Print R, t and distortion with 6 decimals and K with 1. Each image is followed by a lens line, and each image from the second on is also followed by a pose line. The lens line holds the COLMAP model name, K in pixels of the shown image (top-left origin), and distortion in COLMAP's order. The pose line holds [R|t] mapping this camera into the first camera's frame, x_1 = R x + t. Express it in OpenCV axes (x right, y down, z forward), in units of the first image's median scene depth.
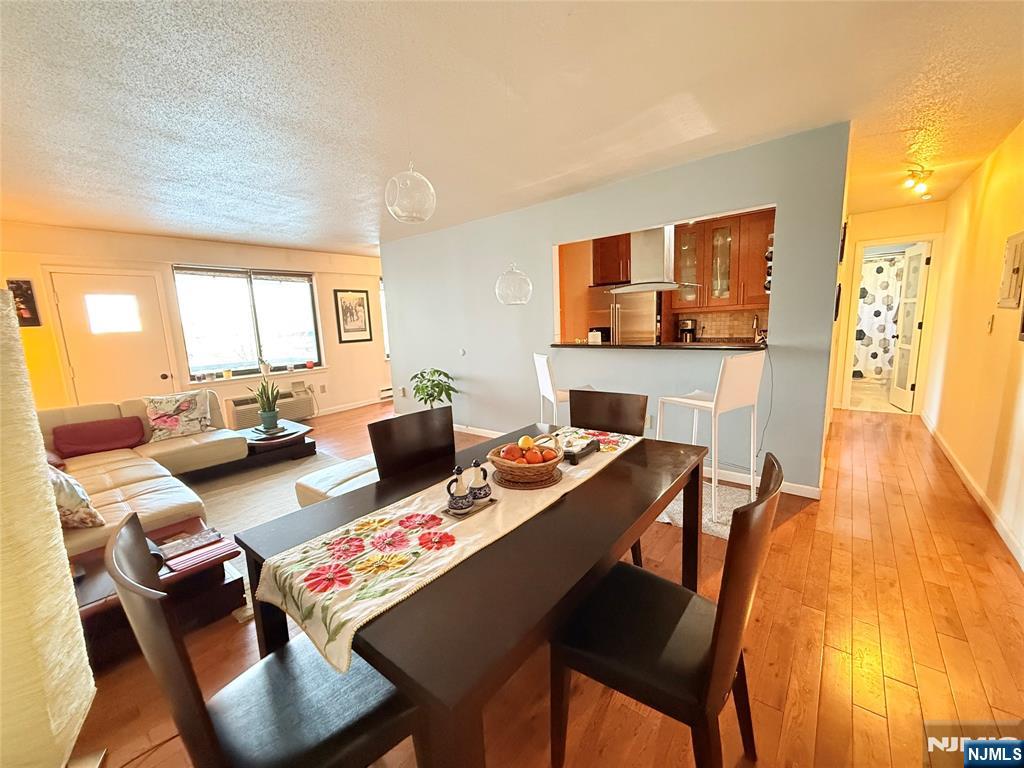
lens RADIAL K [[408.8, 0, 512.0], [0, 408.8, 384.0], [0, 0, 1]] dist [-0.000674, 0.000058]
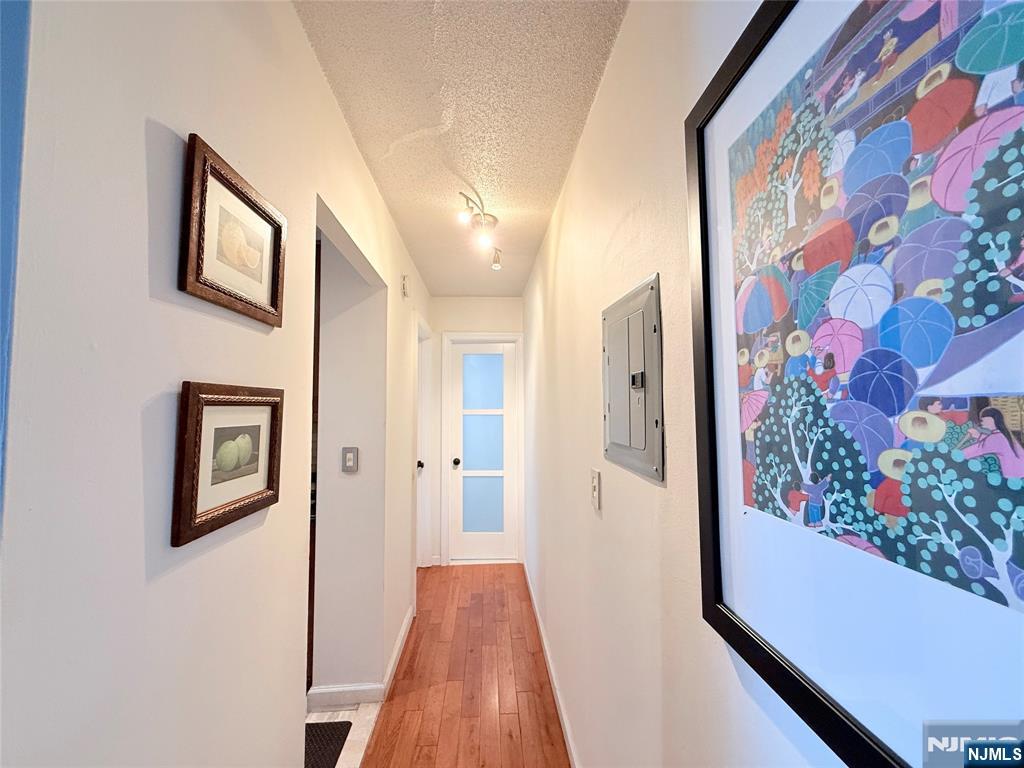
lens RADIAL K [[408.8, 0, 512.0], [0, 408.8, 384.0], [0, 0, 1]] dist [-0.000674, 0.000058]
pose [[0.739778, 0.083736, 0.667621, 0.652960], [0.071125, 0.976935, -0.201343, -0.150134], [-0.669082, 0.196434, 0.716759, 0.587910]]
